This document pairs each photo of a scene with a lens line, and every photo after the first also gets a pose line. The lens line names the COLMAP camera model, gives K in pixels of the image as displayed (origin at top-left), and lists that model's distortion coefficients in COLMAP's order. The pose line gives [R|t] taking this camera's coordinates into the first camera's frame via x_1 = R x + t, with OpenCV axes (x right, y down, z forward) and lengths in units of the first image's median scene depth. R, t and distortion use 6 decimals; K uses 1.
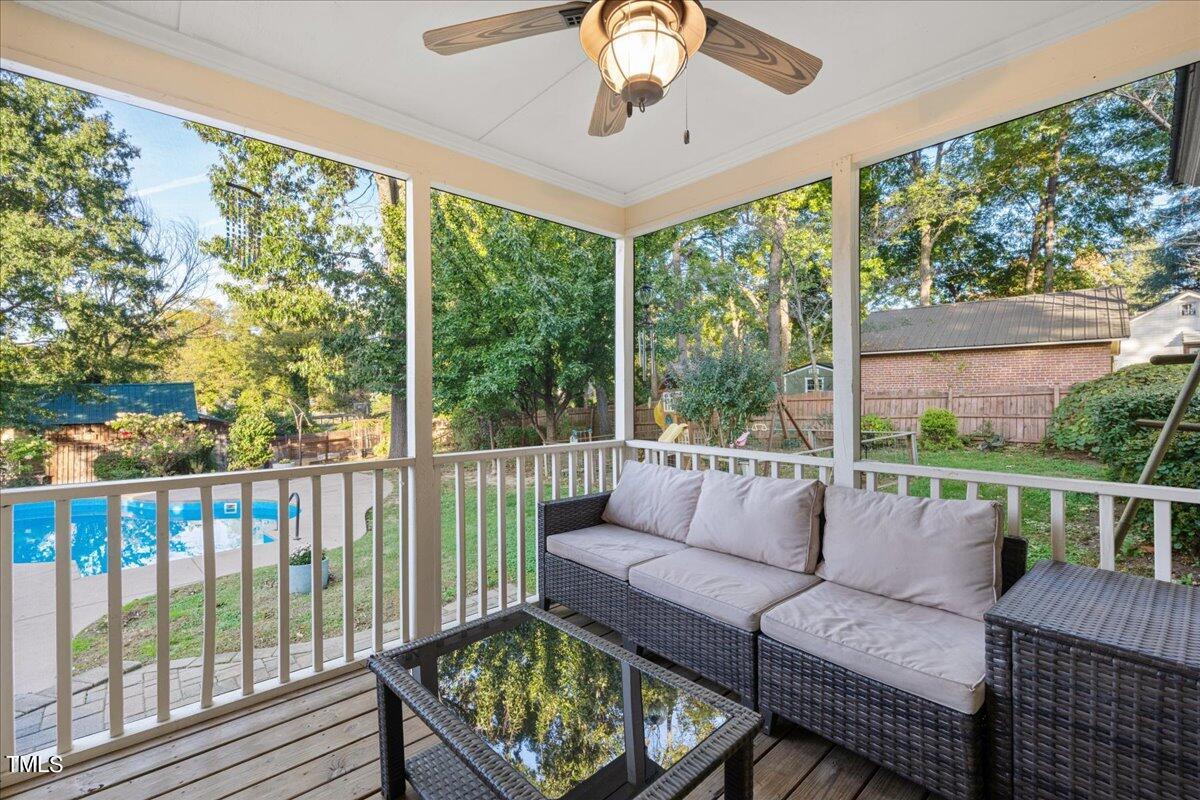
lens RADIAL K [[537.1, 0, 600.0], [0, 537.1, 400.0], [0, 0, 1]] dist [0.001954, 0.000260]
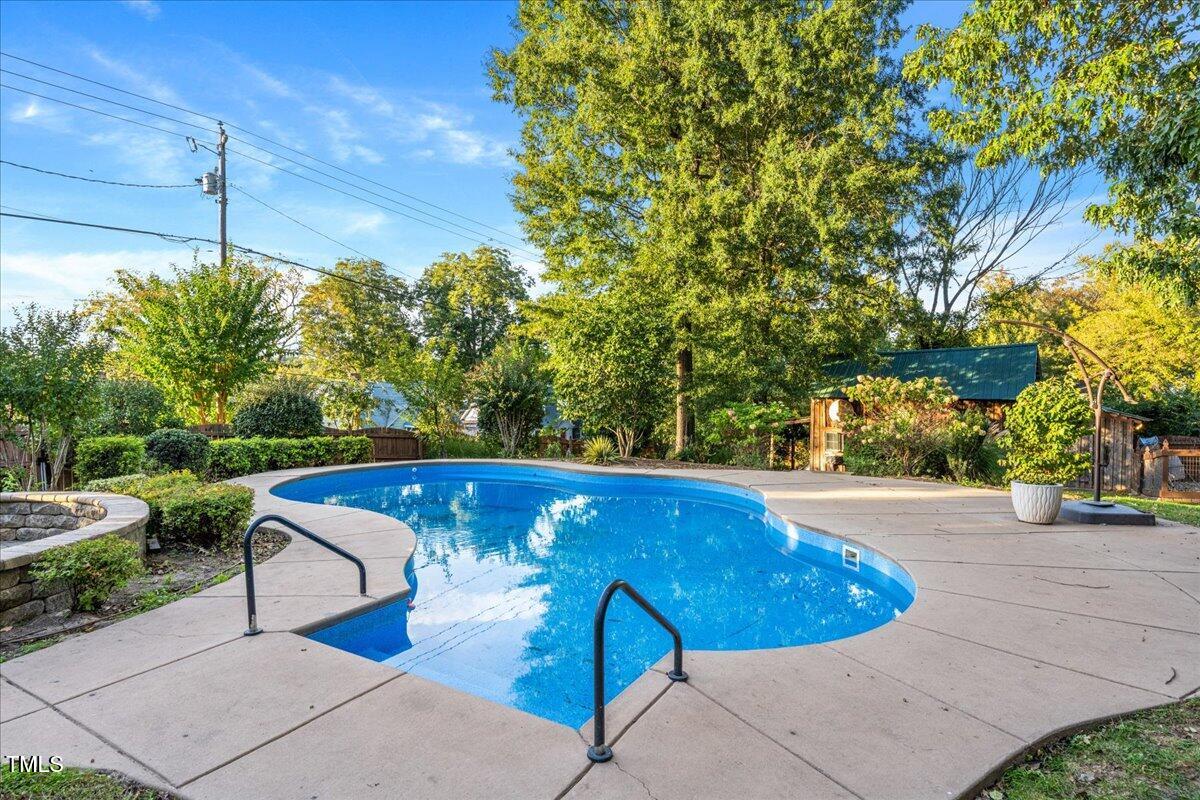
lens RADIAL K [[627.1, 0, 603.2], [0, 627.1, 405.1], [0, 0, 1]] dist [-0.001966, -0.000320]
pose [[0.190503, 0.037156, -0.980983, -0.134575], [-0.009277, 0.999307, 0.036048, 0.031722], [0.981643, 0.002233, 0.190715, 0.459339]]
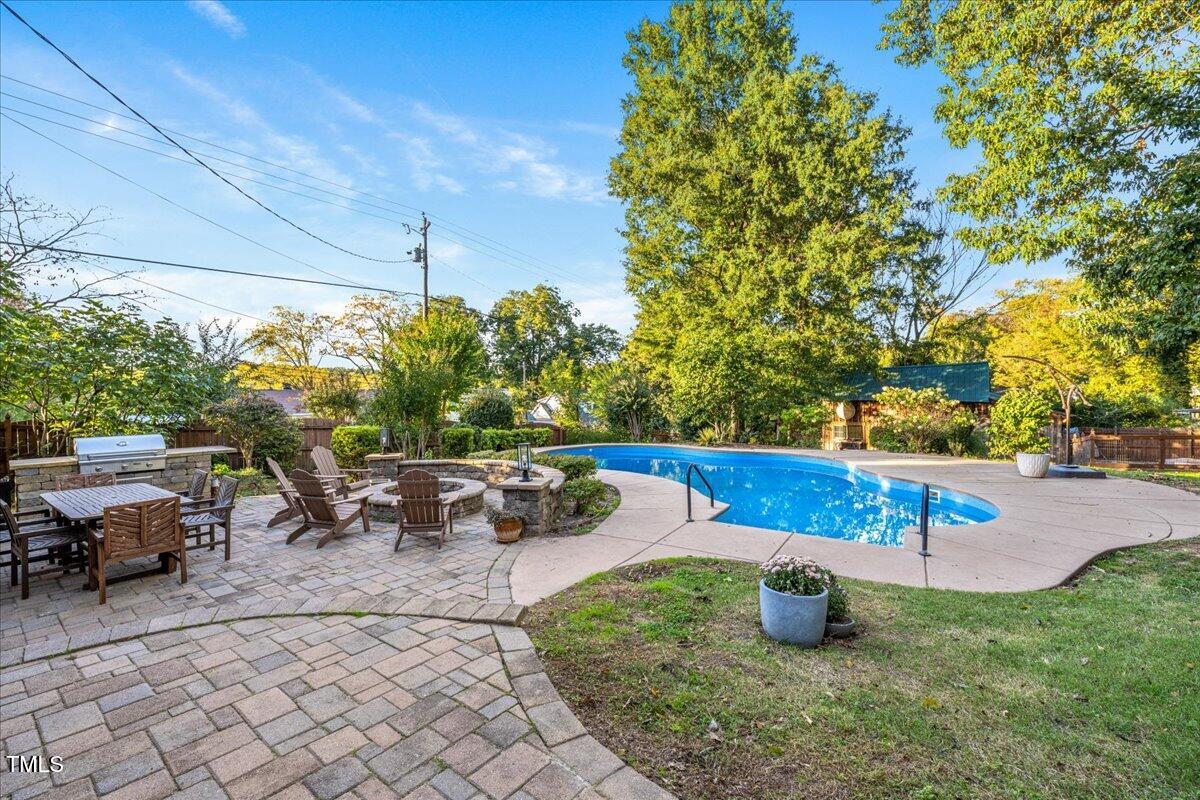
lens RADIAL K [[499.6, 0, 600.0], [0, 499.6, 400.0], [0, 0, 1]] dist [-0.002523, -0.000057]
pose [[0.180497, 0.025412, -0.983247, -0.029612], [-0.005688, 0.999676, 0.024793, 0.025354], [0.983559, 0.001118, 0.180583, 0.248093]]
